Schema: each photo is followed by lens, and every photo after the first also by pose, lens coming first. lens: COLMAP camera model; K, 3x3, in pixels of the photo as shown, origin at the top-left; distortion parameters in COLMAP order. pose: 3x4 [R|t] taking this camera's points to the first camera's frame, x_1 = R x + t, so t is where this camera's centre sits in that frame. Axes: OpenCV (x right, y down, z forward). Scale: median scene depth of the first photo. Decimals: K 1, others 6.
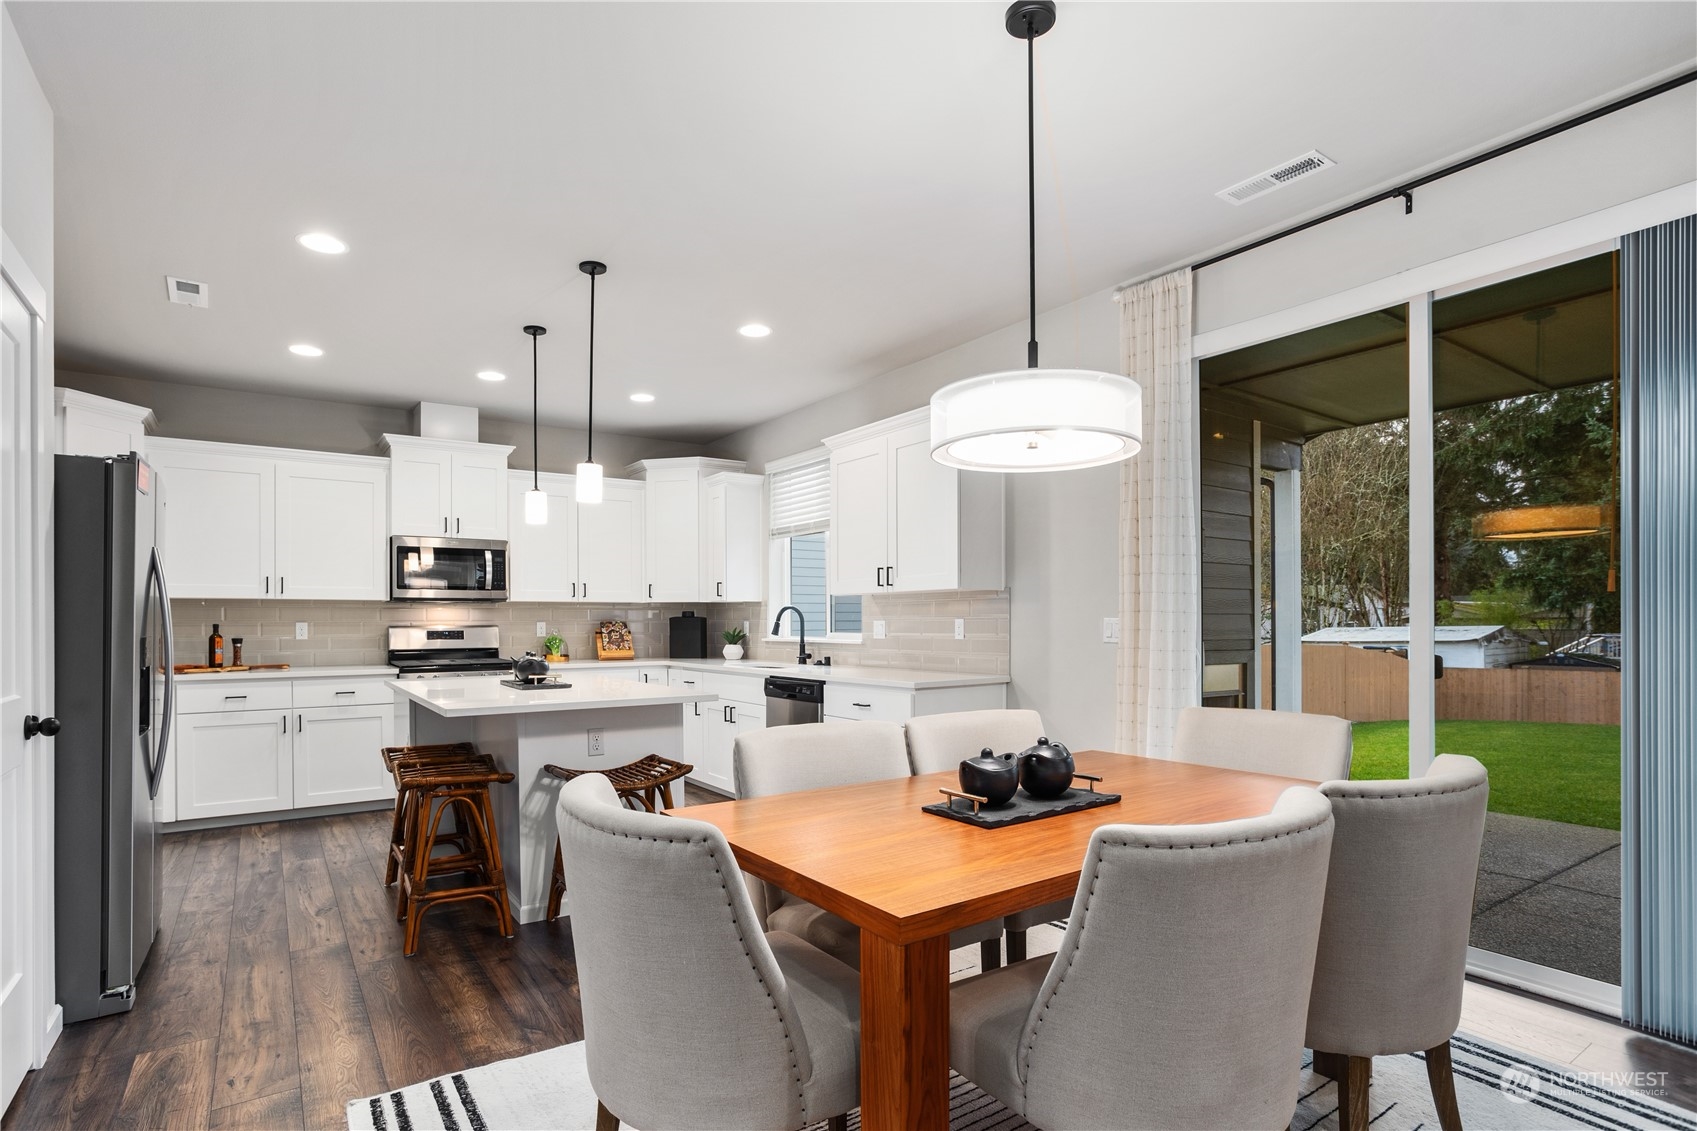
lens RADIAL K [[846.7, 0, 845.3], [0, 846.7, 619.0], [0, 0, 1]] dist [-0.085280, 0.034378]
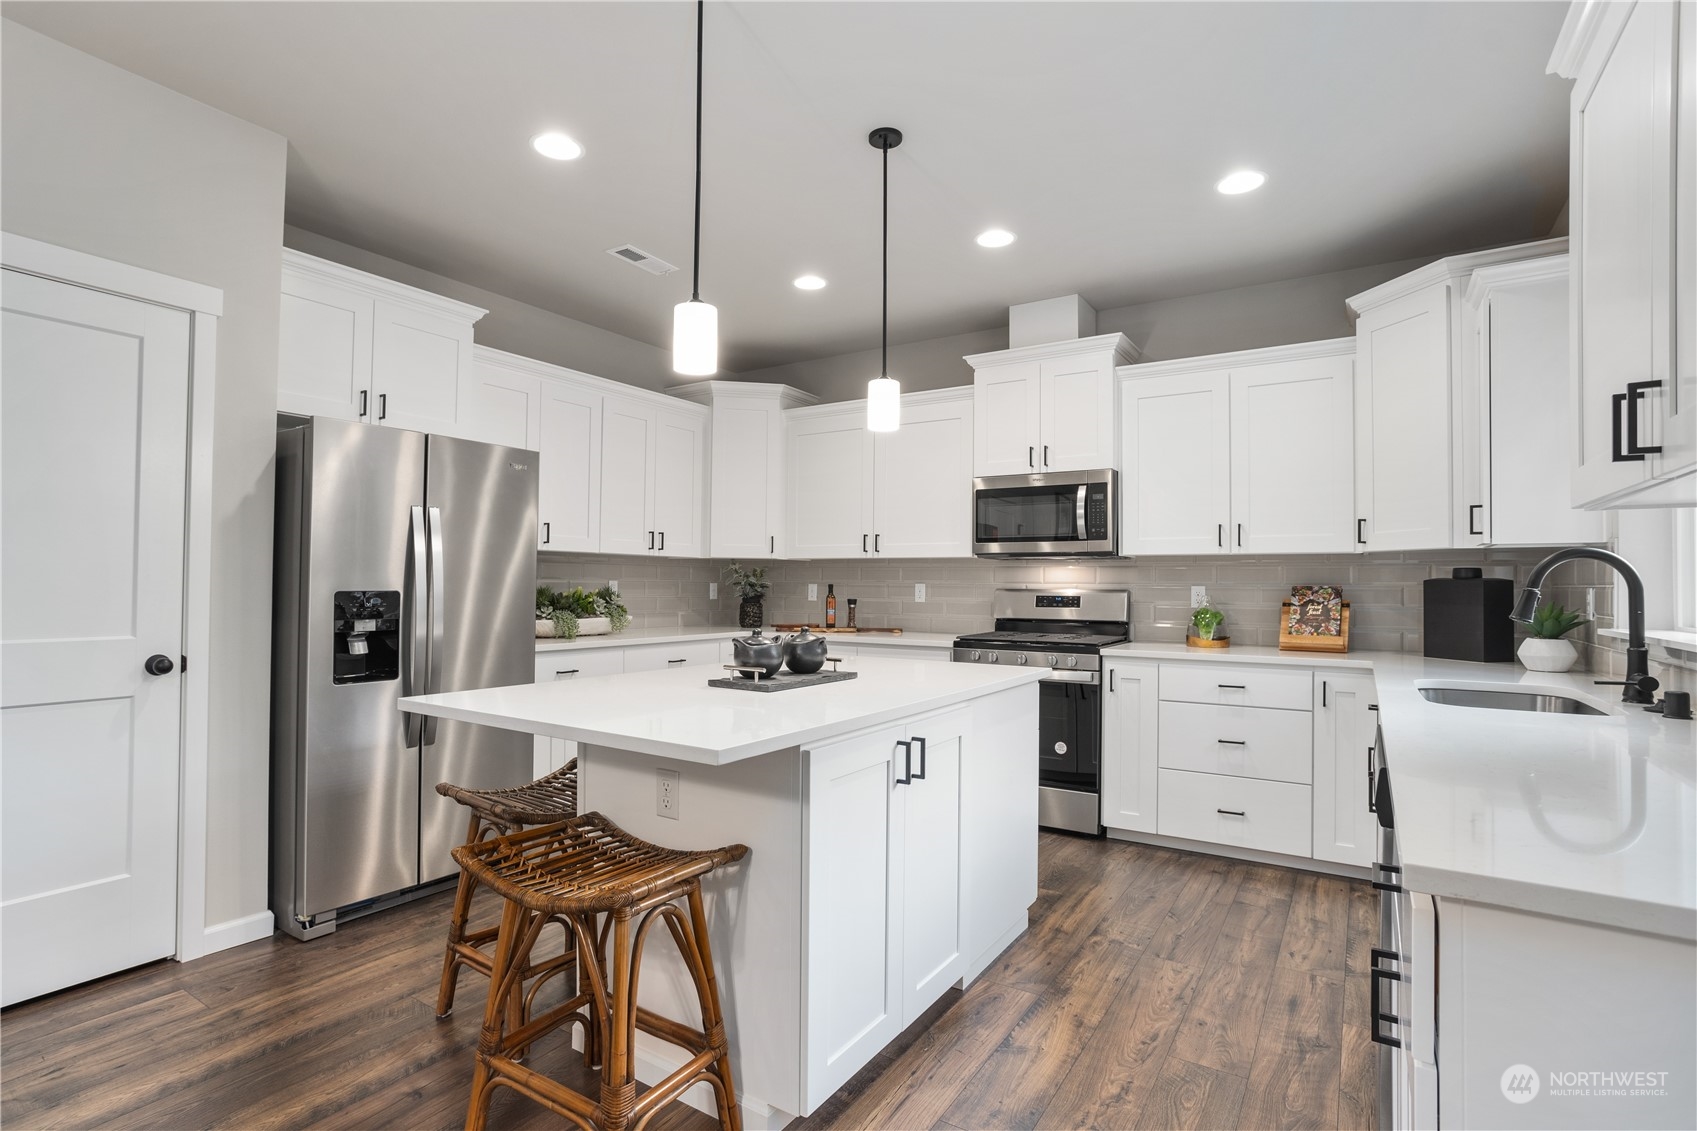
lens RADIAL K [[861.1, 0, 818.3], [0, 861.1, 567.0], [0, 0, 1]] dist [-0.000597, 0.017303]
pose [[0.354708, -0.008522, -0.934938, 0.184560], [-0.001989, 0.999949, -0.009869, -0.003949], [0.934975, 0.005360, 0.354673, 0.521772]]
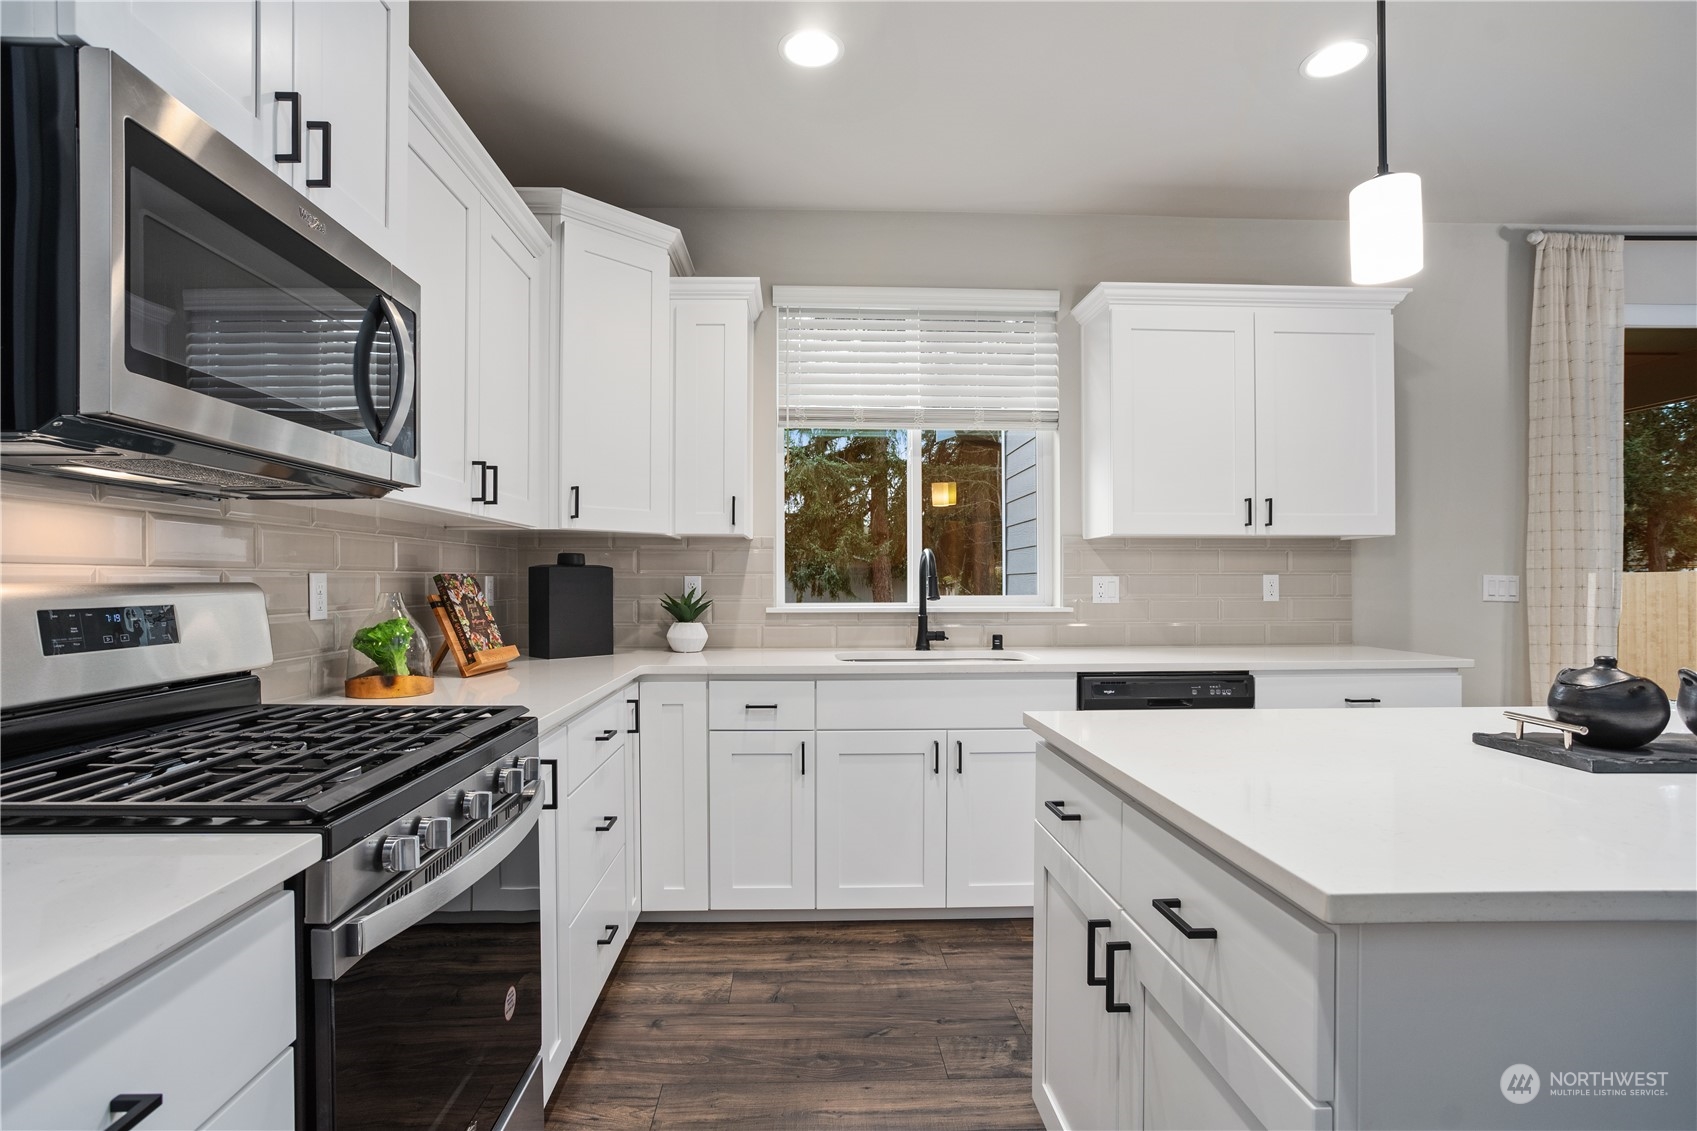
lens RADIAL K [[845.9, 0, 836.5], [0, 845.9, 572.6], [0, 0, 1]] dist [-0.047344, 0.034332]
pose [[0.540007, 0.010829, 0.841591, -0.573244], [-0.006203, 0.999941, -0.008886, 0.005330], [-0.841638, -0.000422, 0.540042, 0.735366]]
